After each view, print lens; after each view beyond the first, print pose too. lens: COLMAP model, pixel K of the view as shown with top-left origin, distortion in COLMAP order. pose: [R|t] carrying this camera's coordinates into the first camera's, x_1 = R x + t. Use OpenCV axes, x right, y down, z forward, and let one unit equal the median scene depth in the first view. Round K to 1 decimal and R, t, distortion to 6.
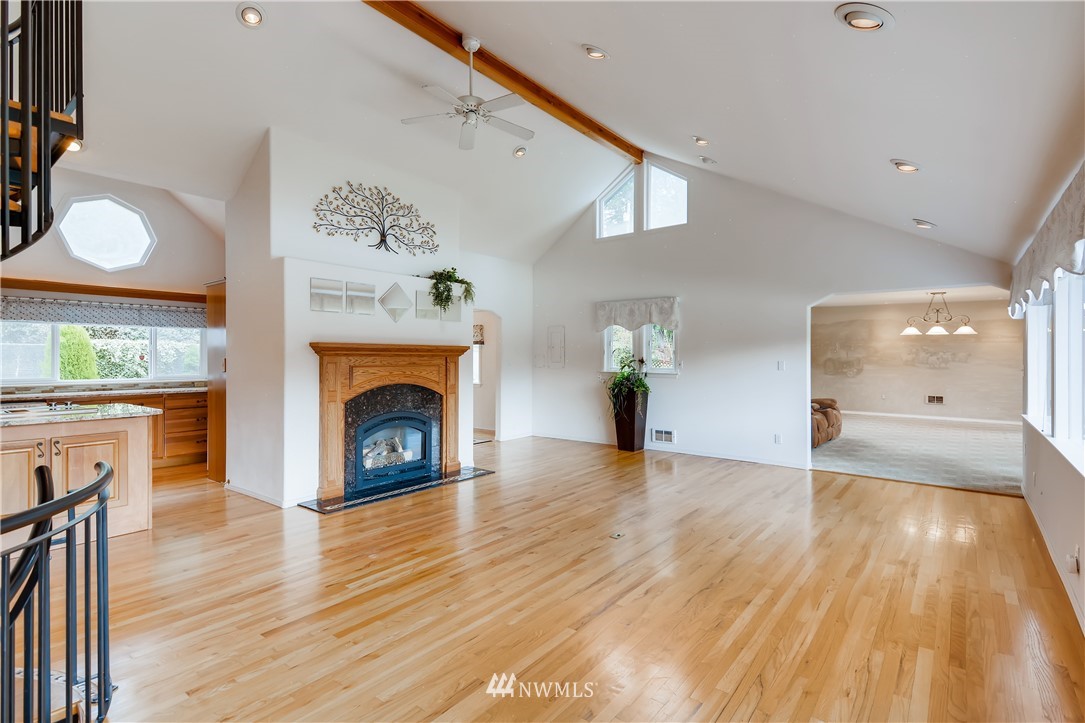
lens RADIAL K [[519.4, 0, 542.5], [0, 519.4, 361.5], [0, 0, 1]] dist [0.047997, 0.000020]
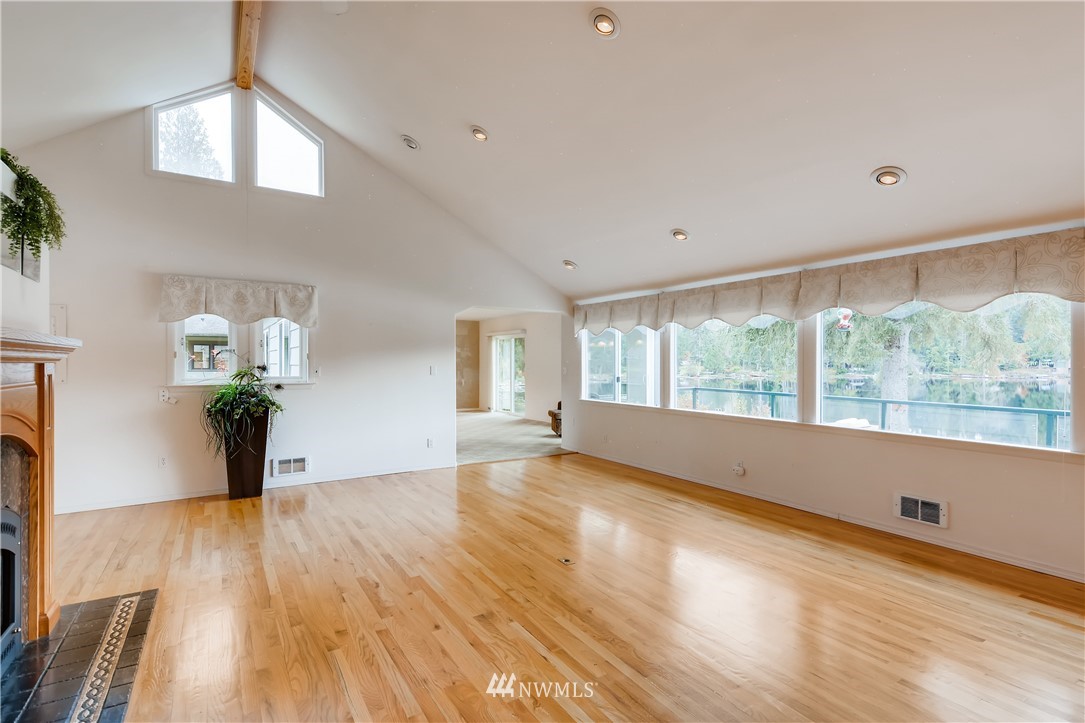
lens RADIAL K [[532.4, 0, 559.0], [0, 532.4, 361.4], [0, 0, 1]] dist [0.048738, -0.021781]
pose [[0.313788, 0.000376, 0.949493, -0.599157], [0.006895, 0.999973, -0.002675, -0.007532], [-0.949468, 0.007386, 0.313777, 0.583065]]
